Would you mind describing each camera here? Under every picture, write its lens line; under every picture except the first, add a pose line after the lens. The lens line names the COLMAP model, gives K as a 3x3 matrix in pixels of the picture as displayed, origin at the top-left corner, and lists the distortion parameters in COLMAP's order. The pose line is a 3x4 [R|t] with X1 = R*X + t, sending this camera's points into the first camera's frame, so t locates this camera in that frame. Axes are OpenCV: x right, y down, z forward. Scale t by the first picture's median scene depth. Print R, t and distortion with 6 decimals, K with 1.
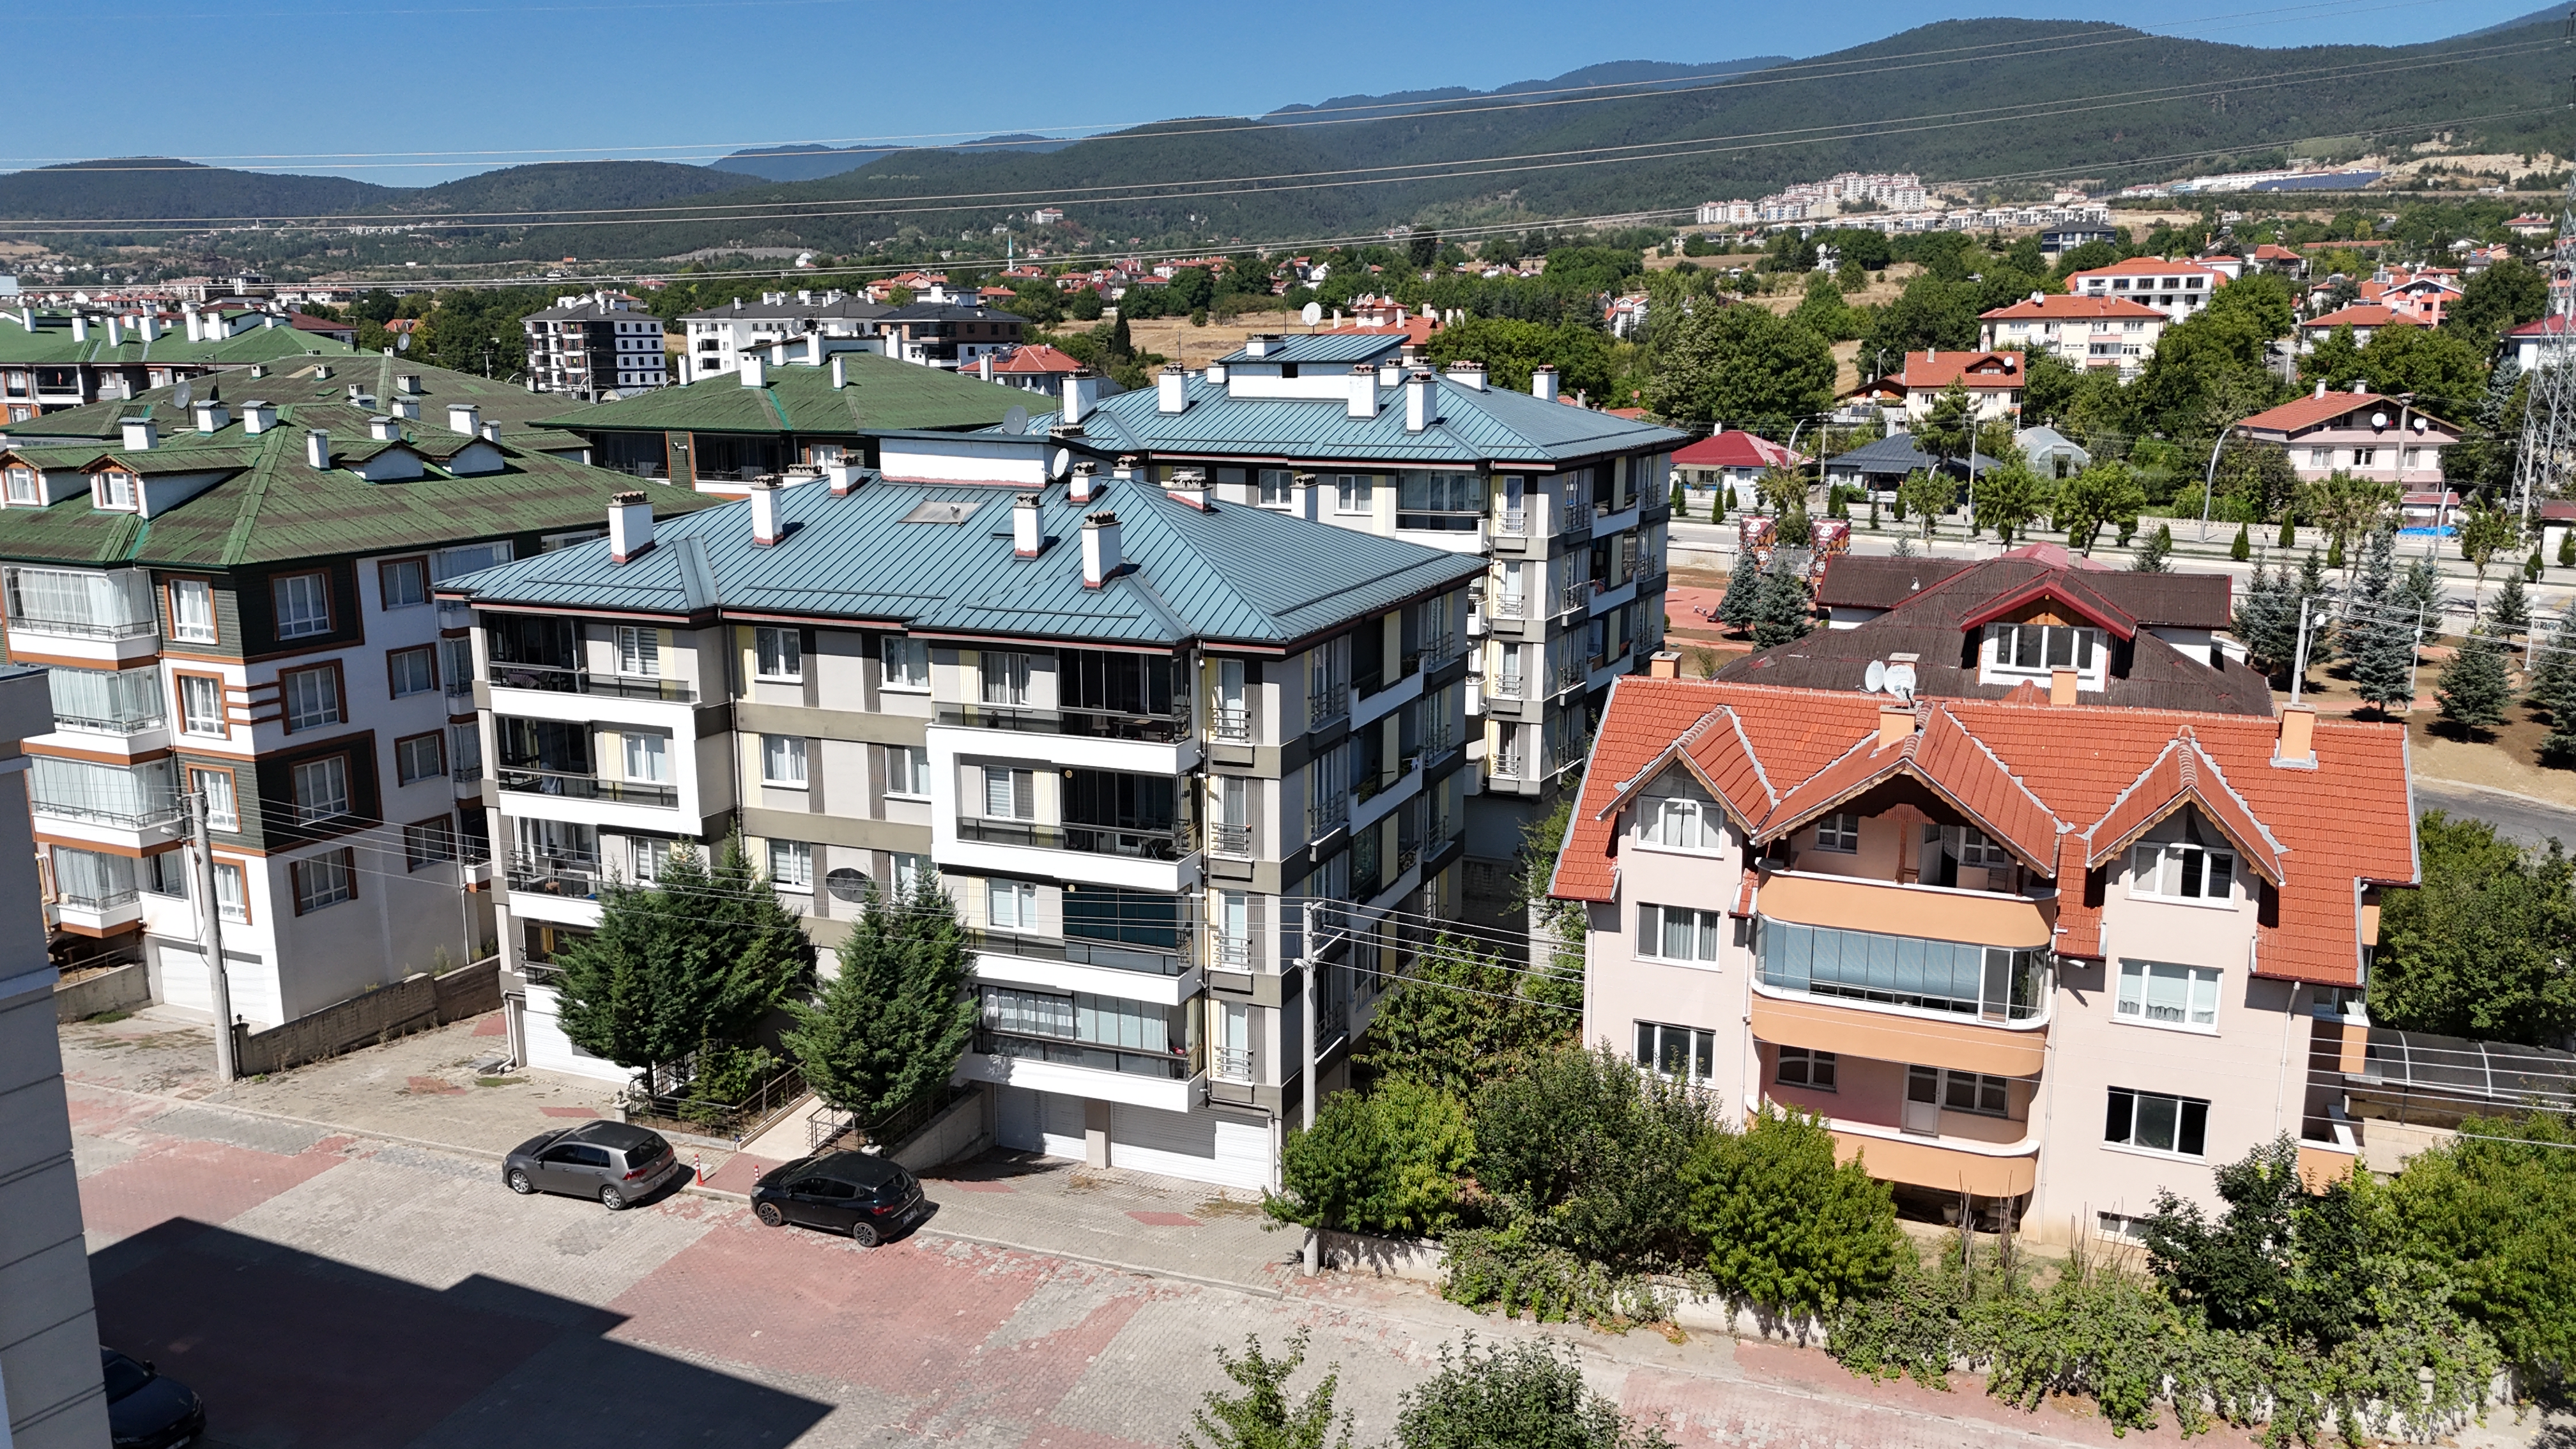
lens RADIAL K [[1896.1, 0, 1293.7], [0, 1896.1, 719.0], [0, 0, 1]] dist [0.072853, -0.066528]
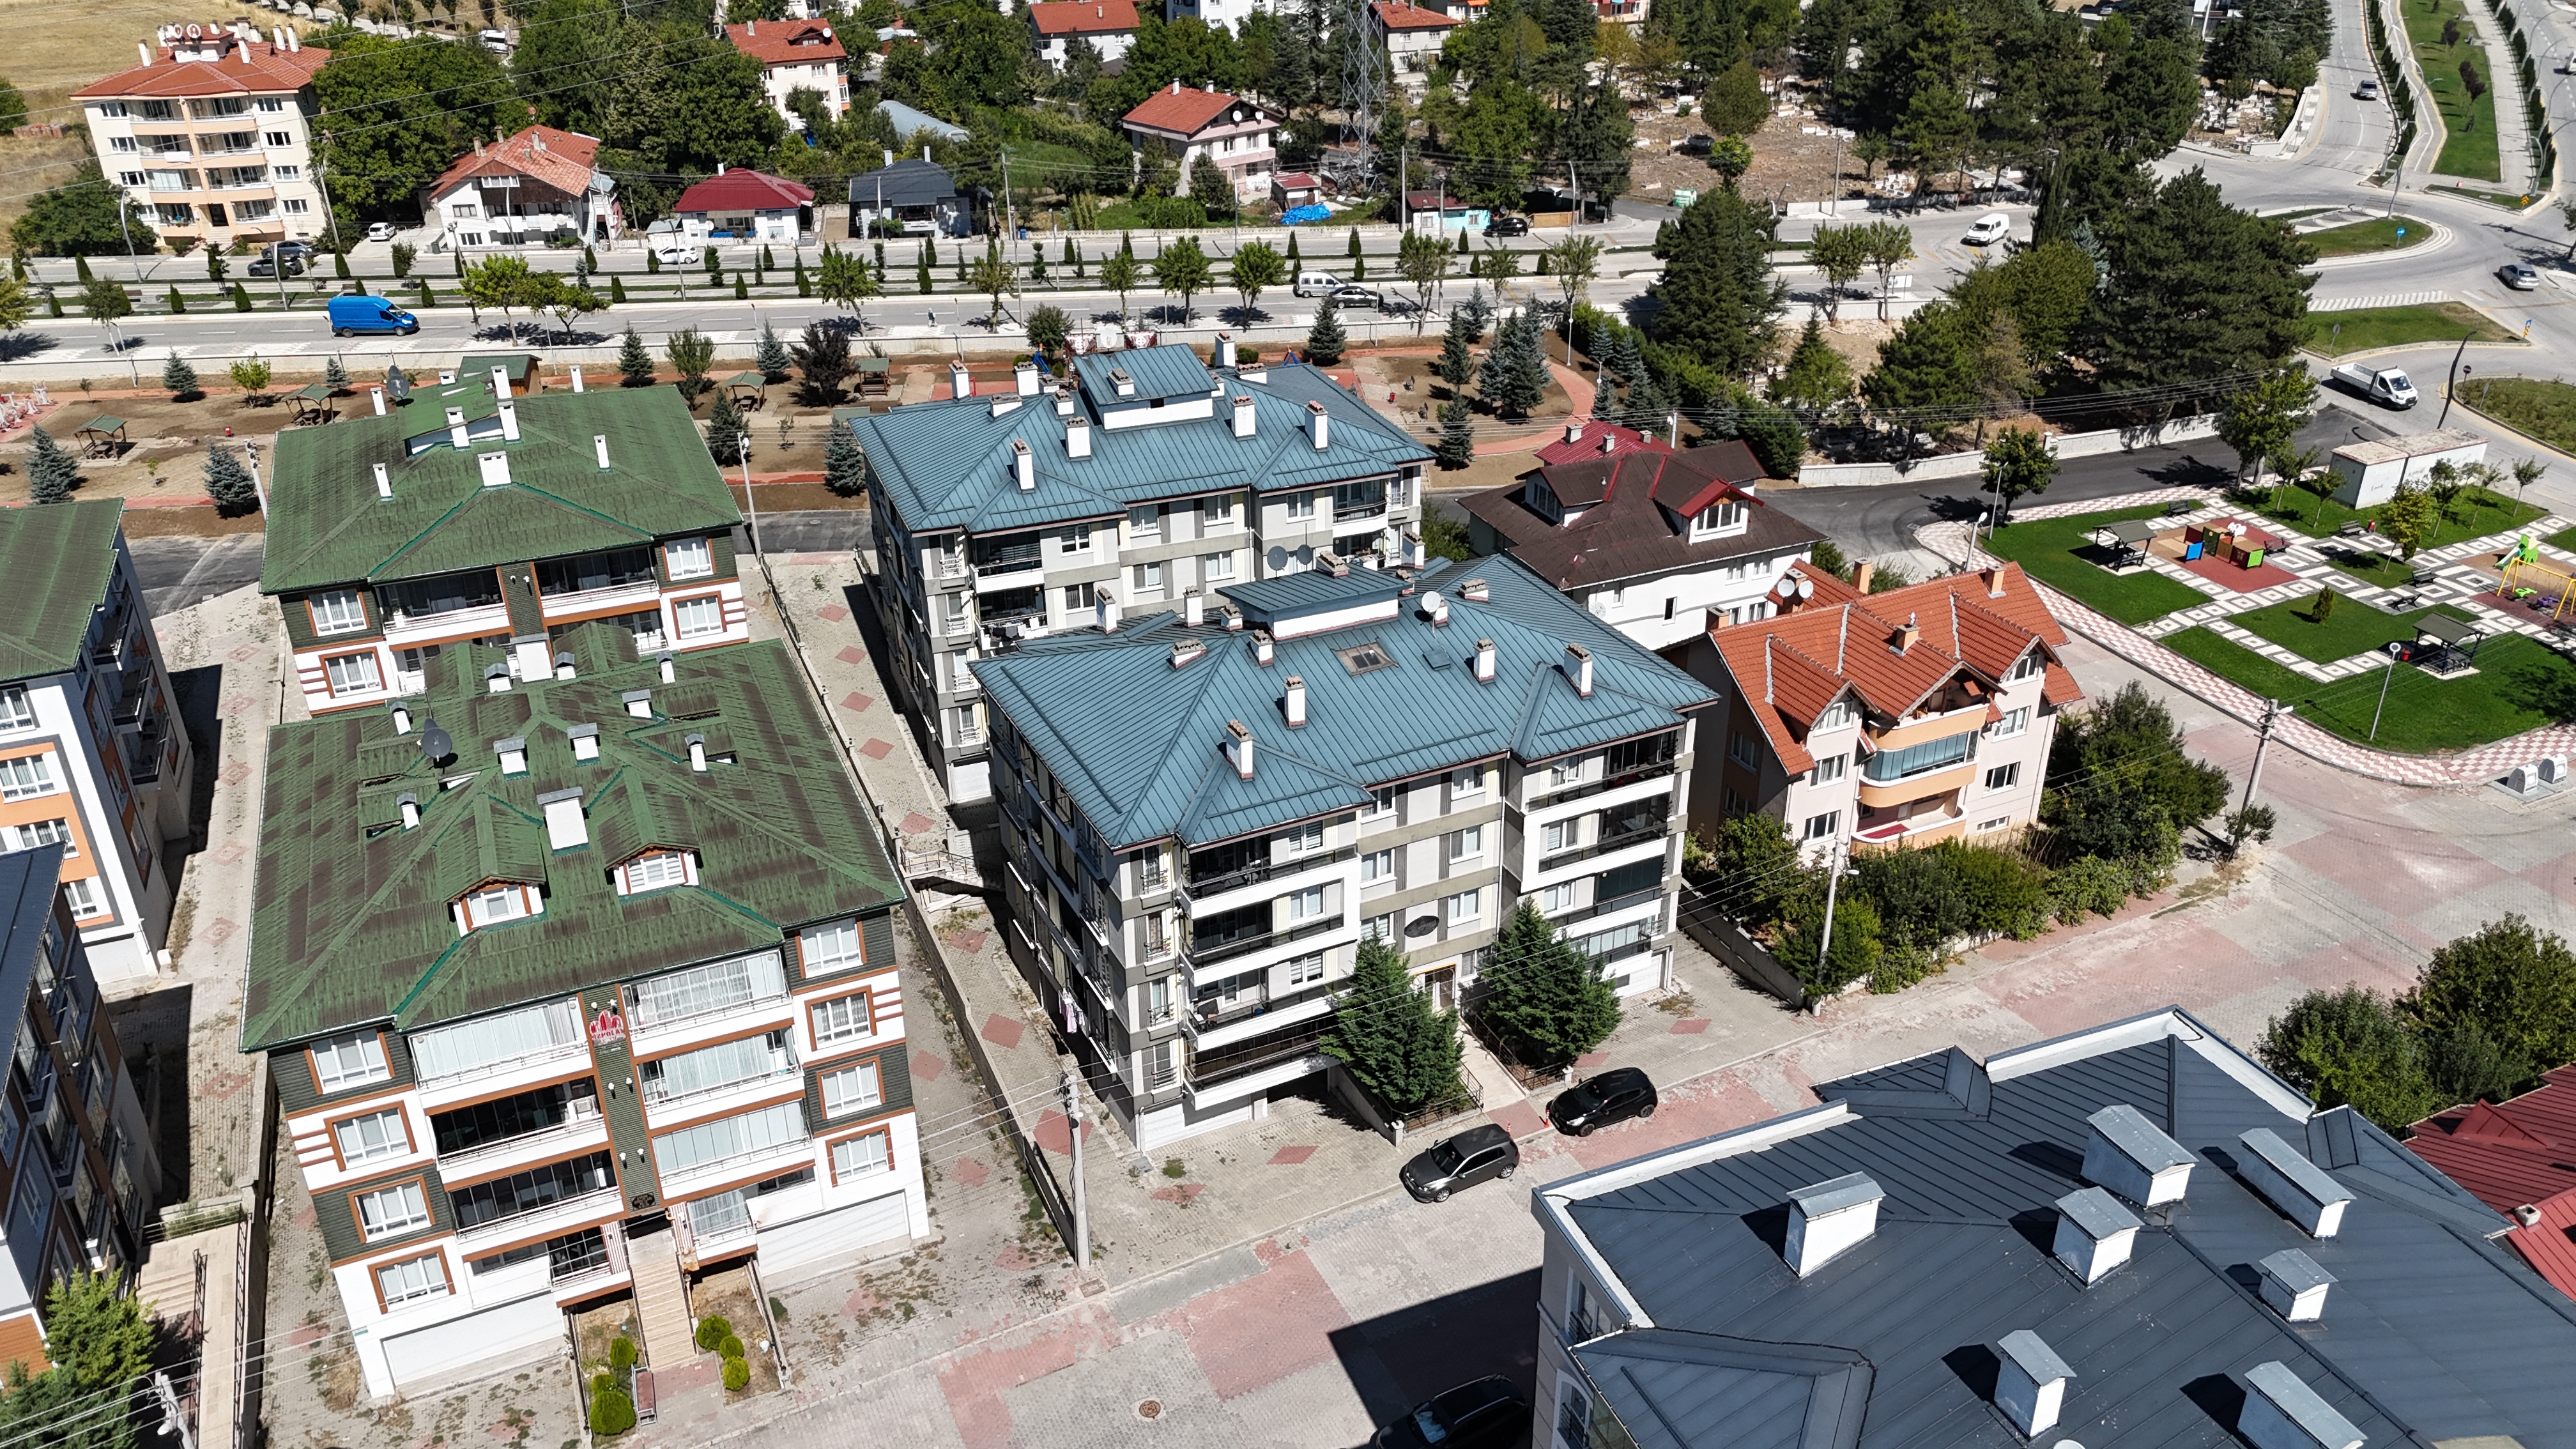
lens RADIAL K [[1896.1, 0, 1291.4], [0, 1896.1, 716.6], [0, 0, 1]] dist [0.072853, -0.066528]
pose [[0.670080, -0.342708, 0.658440, -1.205386], [0.156528, 0.932332, 0.325969, -0.555091], [-0.725597, -0.115361, 0.678381, 0.101496]]
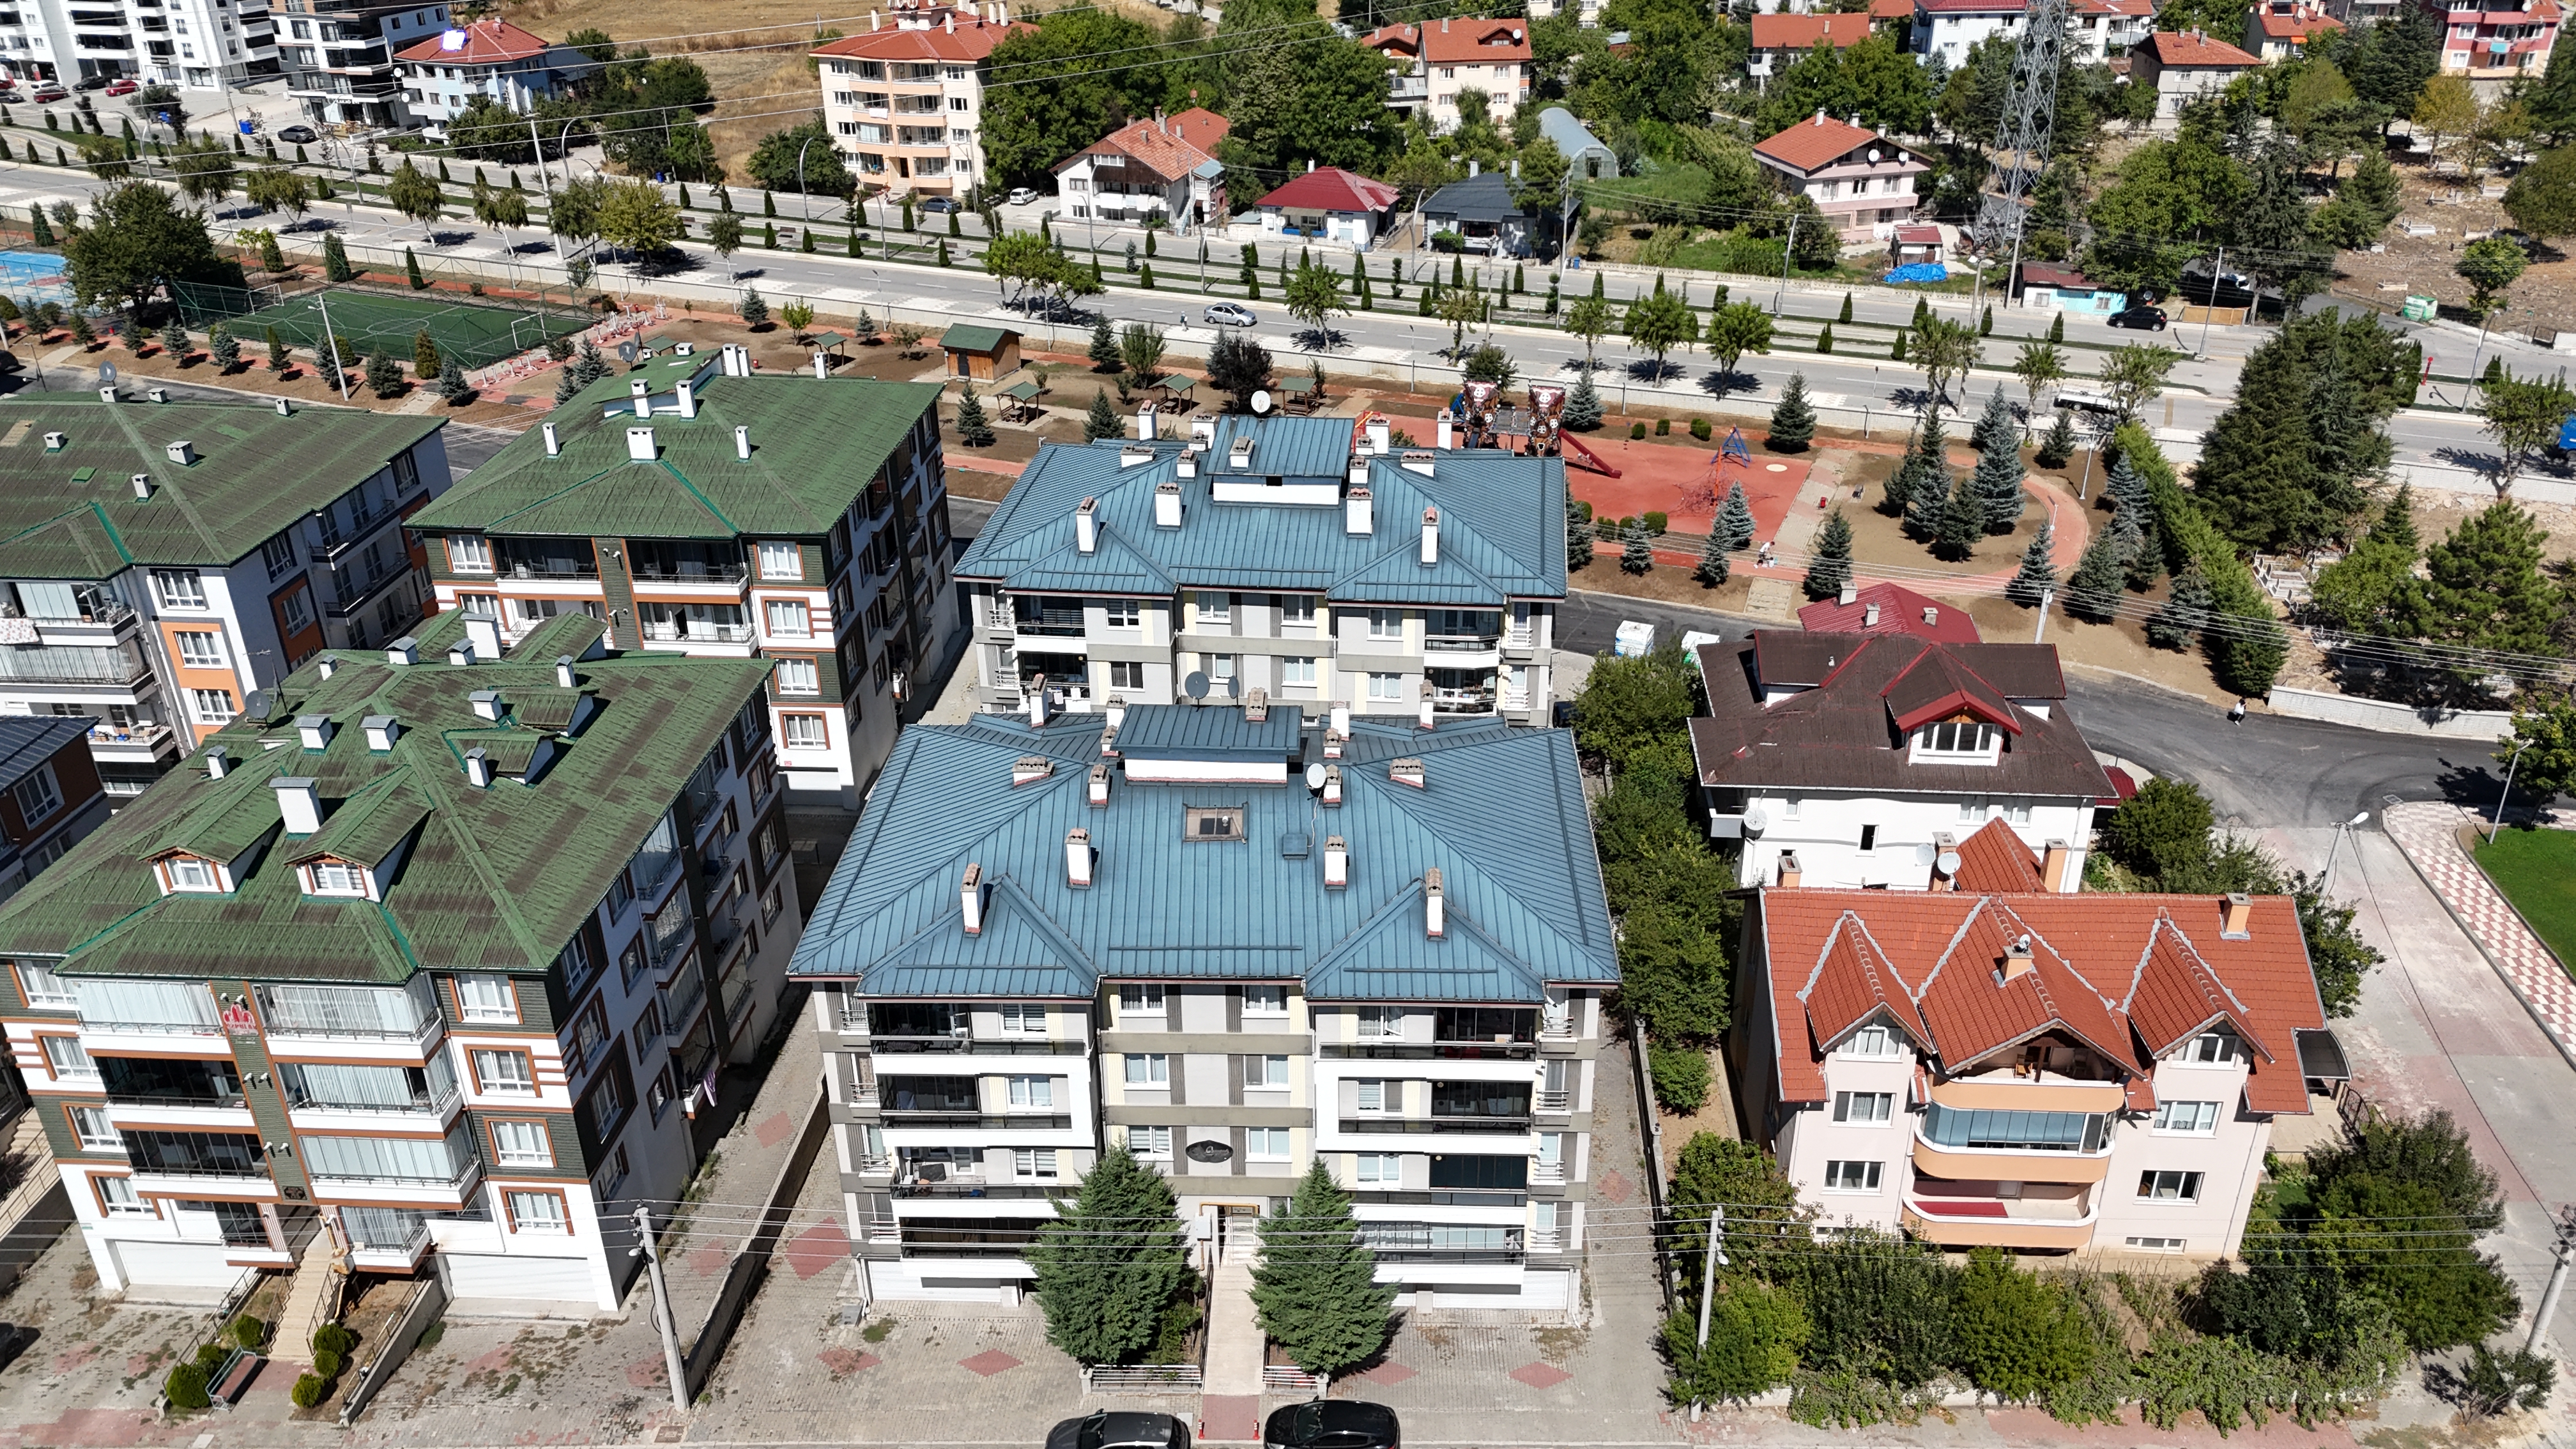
lens RADIAL K [[1896.1, 0, 1293.0], [0, 1896.1, 717.6], [0, 0, 1]] dist [0.072853, -0.066528]
pose [[0.939386, -0.163669, 0.301275, -0.506880], [0.077119, 0.957054, 0.279465, -0.521866], [-0.334076, -0.239291, 0.911665, -0.073880]]
